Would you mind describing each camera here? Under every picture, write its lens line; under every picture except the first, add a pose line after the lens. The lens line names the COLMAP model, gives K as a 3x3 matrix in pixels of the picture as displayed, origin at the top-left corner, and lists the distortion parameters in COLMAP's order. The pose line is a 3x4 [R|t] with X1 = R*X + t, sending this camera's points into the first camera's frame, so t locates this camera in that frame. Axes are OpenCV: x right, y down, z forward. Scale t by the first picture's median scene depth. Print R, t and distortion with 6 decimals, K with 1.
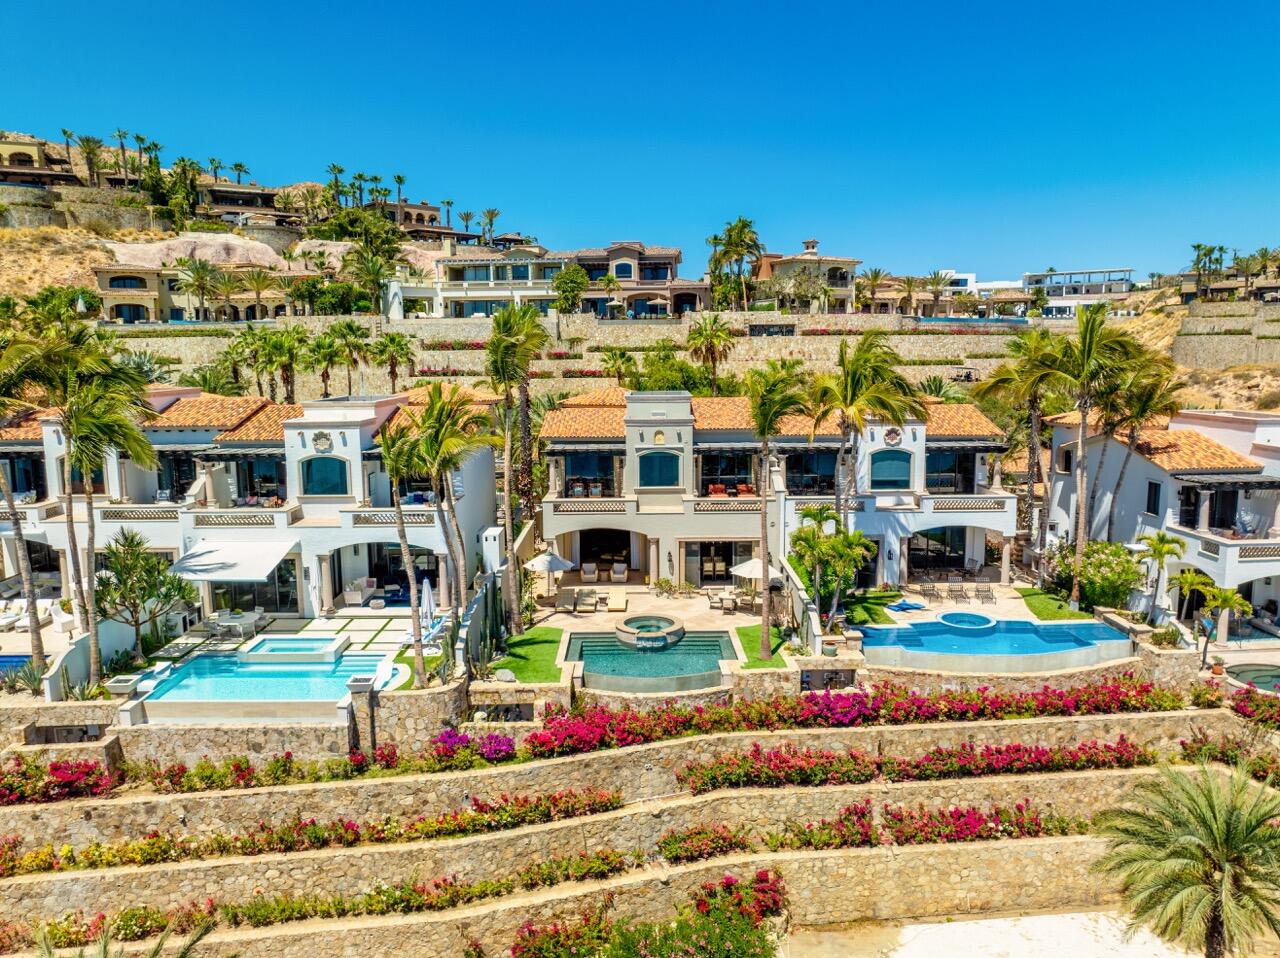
lens RADIAL K [[904.6, 0, 640.0], [0, 904.6, 479.0], [0, 0, 1]] dist [-0.040709, 0.003475]
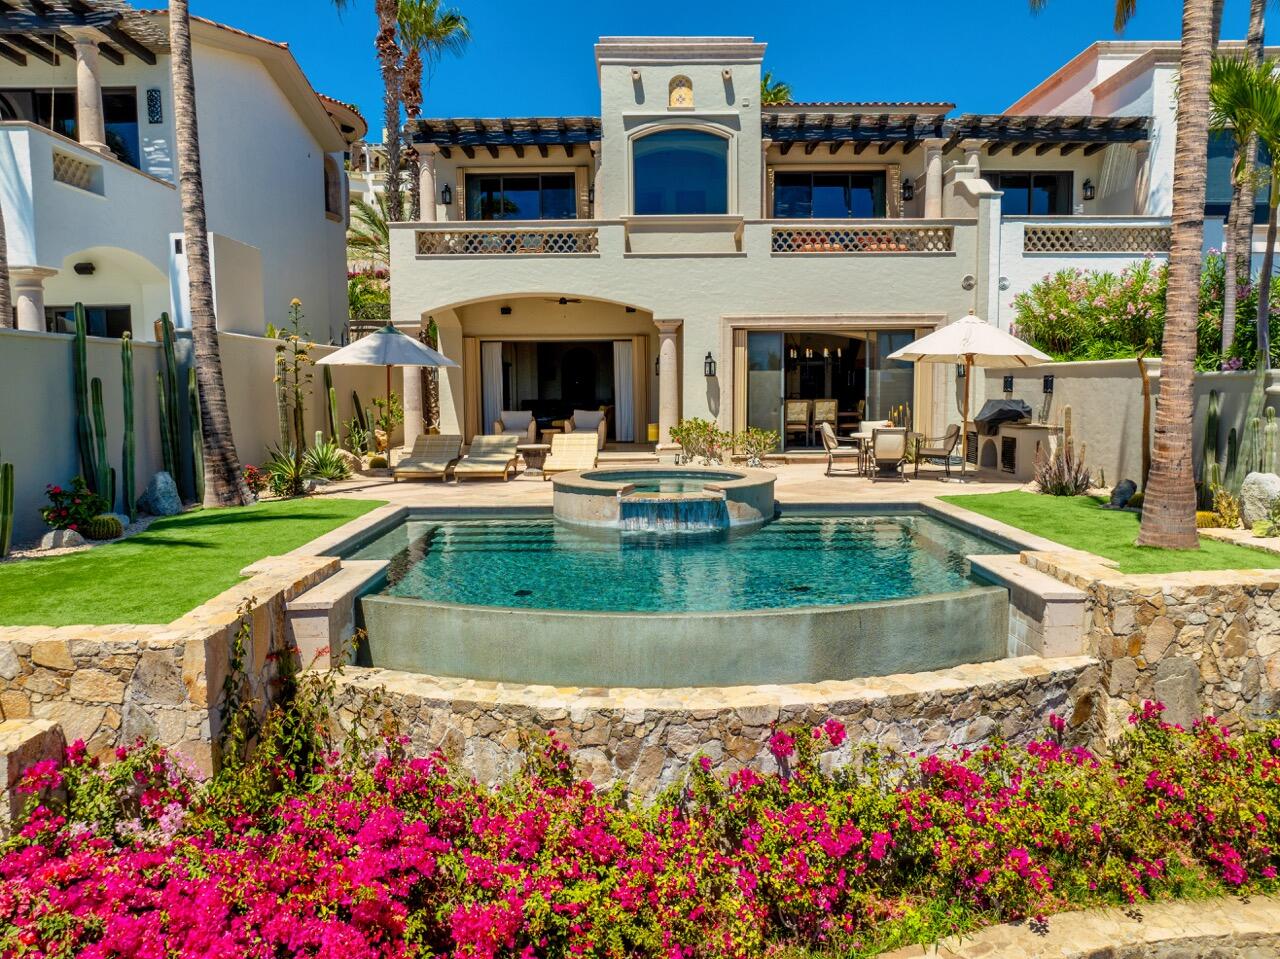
lens RADIAL K [[904.6, 0, 640.0], [0, 904.6, 479.5], [0, 0, 1]] dist [-0.040709, 0.003475]
pose [[0.999995, 0.000903, 0.002923, 0.001774], [-0.000804, 0.999425, -0.033900, 0.195226], [-0.002952, 0.033897, 0.999421, 0.792591]]
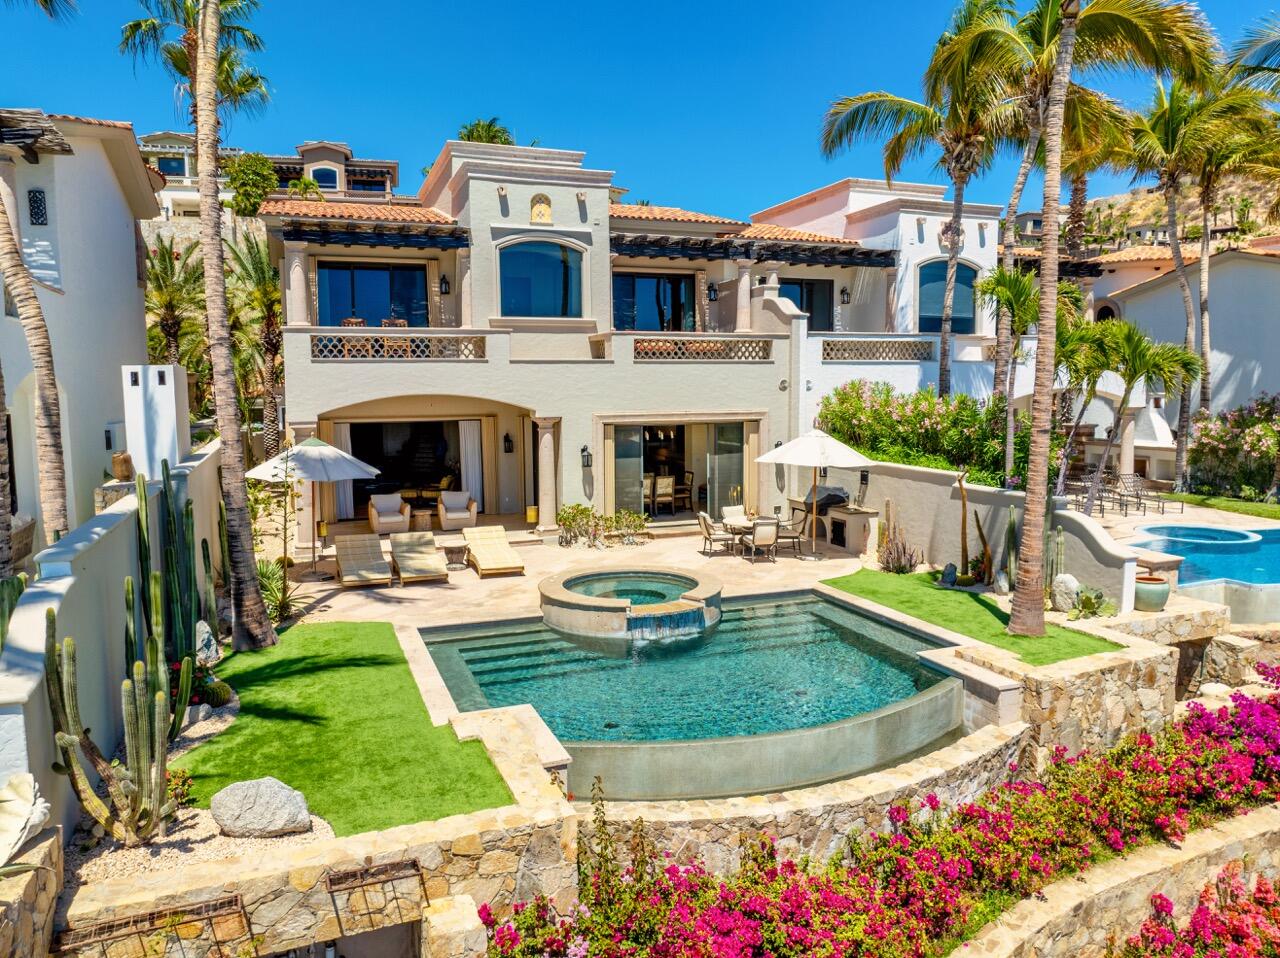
lens RADIAL K [[904.6, 0, 640.0], [0, 904.6, 479.0], [0, 0, 1]] dist [-0.040709, 0.003475]
pose [[0.936015, -0.034948, 0.350220, -0.131924], [0.047149, 0.998540, -0.026370, 0.144058], [-0.348787, 0.041196, 0.936296, 0.738757]]
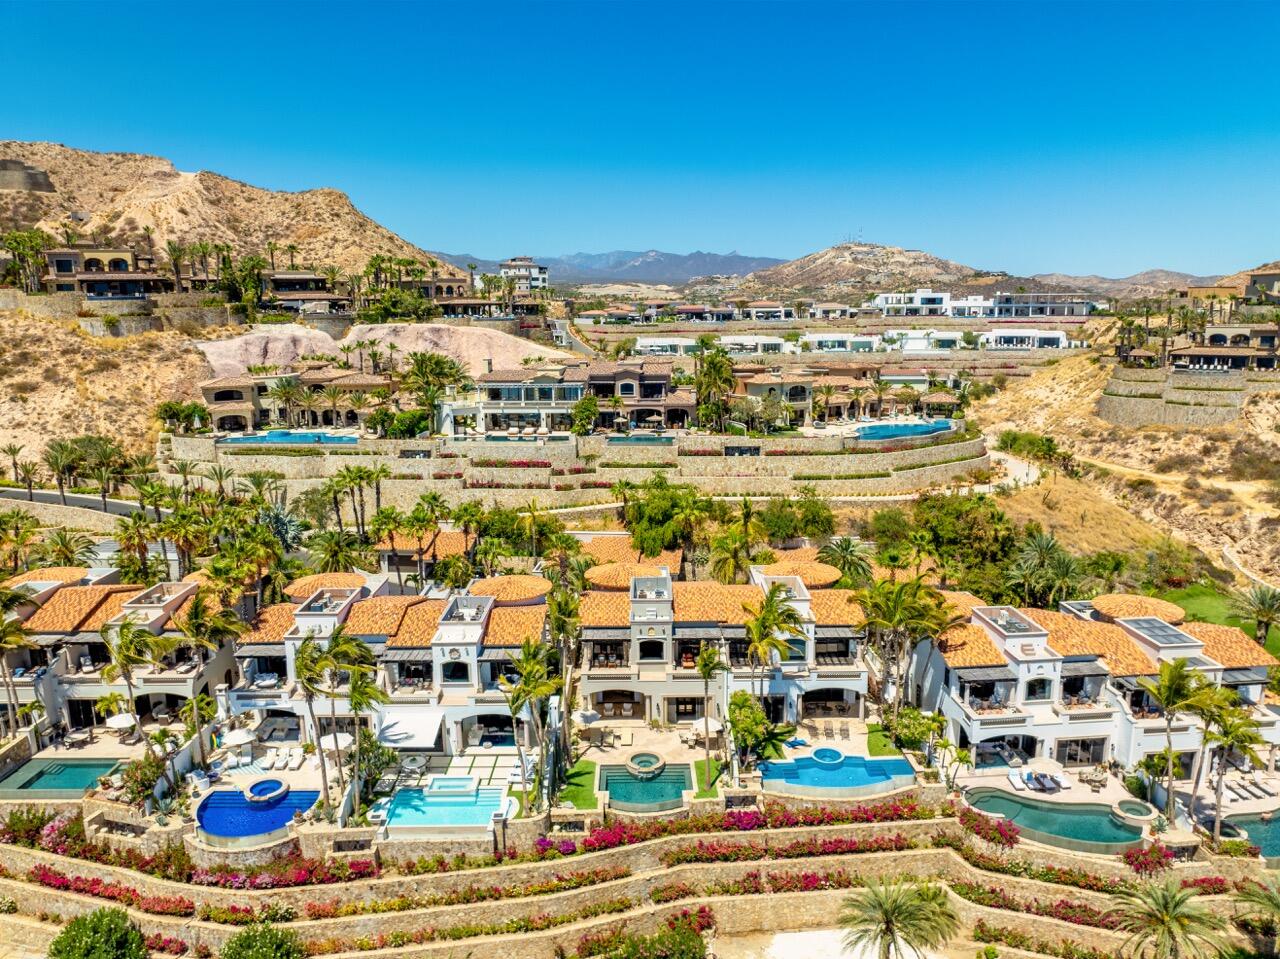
lens RADIAL K [[903.8, 0, 640.0], [0, 903.8, 479.5], [0, 0, 1]] dist [-0.008861, -0.077472]
pose [[0.999992, -0.003101, -0.002367, 0.007130], [0.003230, 0.998409, 0.056302, -0.553209], [0.002189, -0.056309, 0.998411, -0.826909]]
